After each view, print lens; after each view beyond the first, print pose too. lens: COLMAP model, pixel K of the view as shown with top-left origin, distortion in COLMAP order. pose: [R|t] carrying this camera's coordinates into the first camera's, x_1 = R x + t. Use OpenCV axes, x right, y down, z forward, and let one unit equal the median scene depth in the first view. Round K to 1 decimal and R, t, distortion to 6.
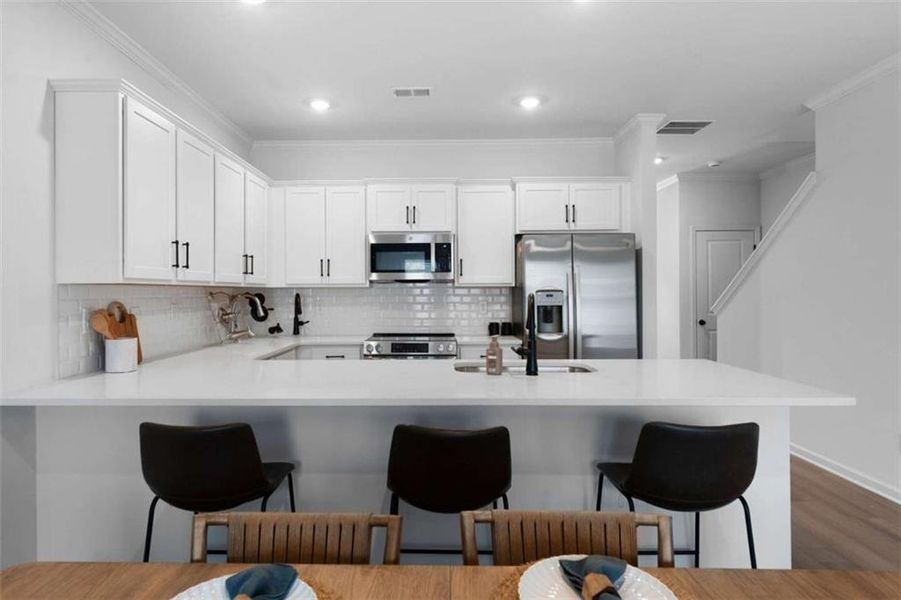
lens RADIAL K [[524.8, 0, 439.8], [0, 524.8, 295.0], [0, 0, 1]] dist [-0.003824, 0.000896]
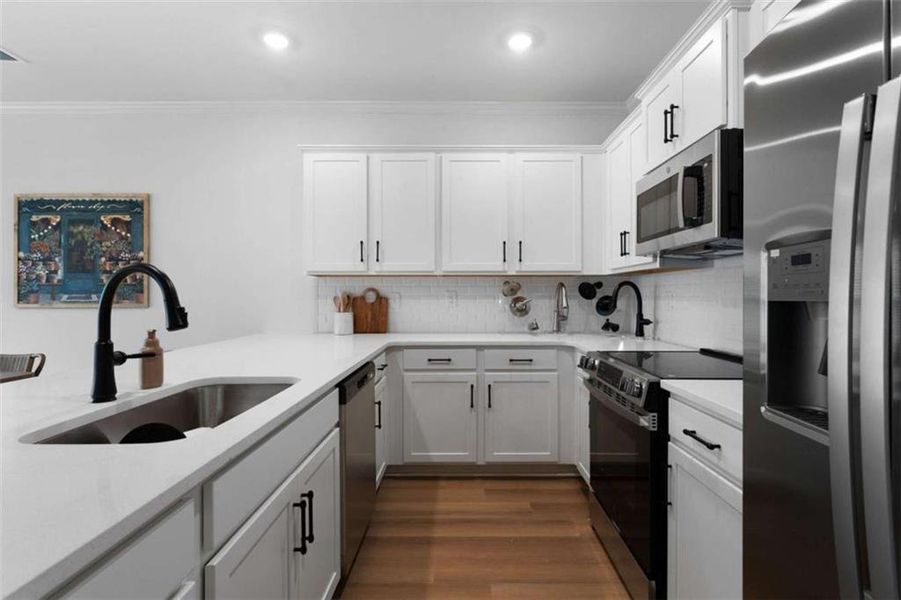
lens RADIAL K [[426.7, 0, 454.6], [0, 426.7, 291.6], [0, 0, 1]] dist [-0.003904, 0.000860]
pose [[0.006996, -0.001536, -0.999974, 0.376977], [-0.005709, 0.999982, -0.001576, 0.015190], [0.999959, 0.005720, 0.006987, 0.812459]]
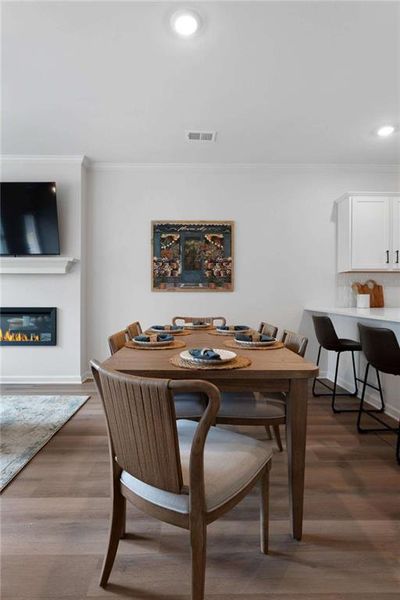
lens RADIAL K [[311.7, 0, 193.4], [0, 311.7, 293.8], [0, 0, 1]] dist [0.002422, 0.000490]
pose [[0.011628, 0.010684, -0.999875, 0.516767], [-0.009023, 0.999903, 0.010579, 0.044587], [0.999892, 0.008899, 0.011724, 0.123010]]
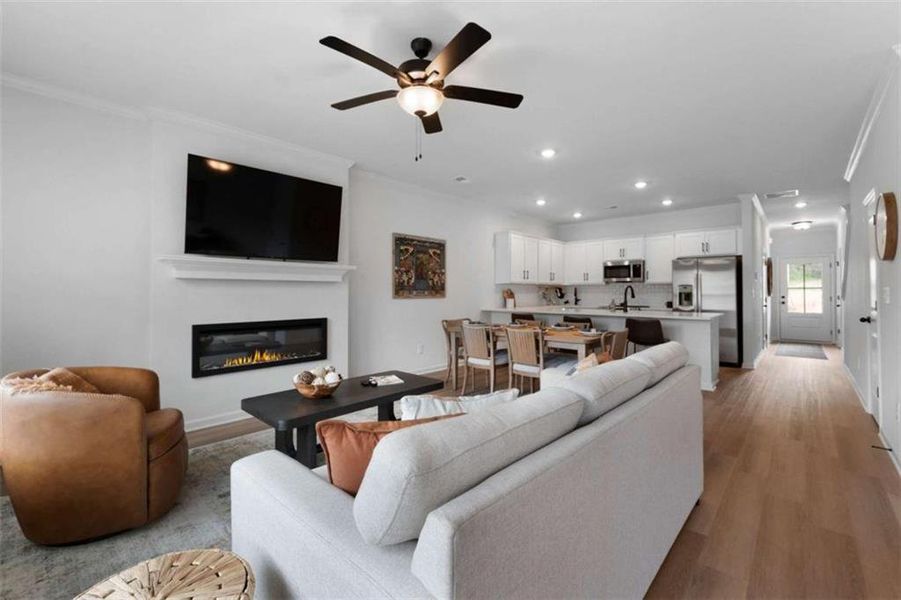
lens RADIAL K [[381.7, 0, 445.9], [0, 381.7, 289.1], [0, 0, 1]] dist [-0.008244, 0.003413]
pose [[0.730993, -0.000099, -0.682385, 0.537742], [-0.008453, 0.999922, -0.009200, 0.027689], [0.682333, 0.012493, 0.730935, -0.761623]]
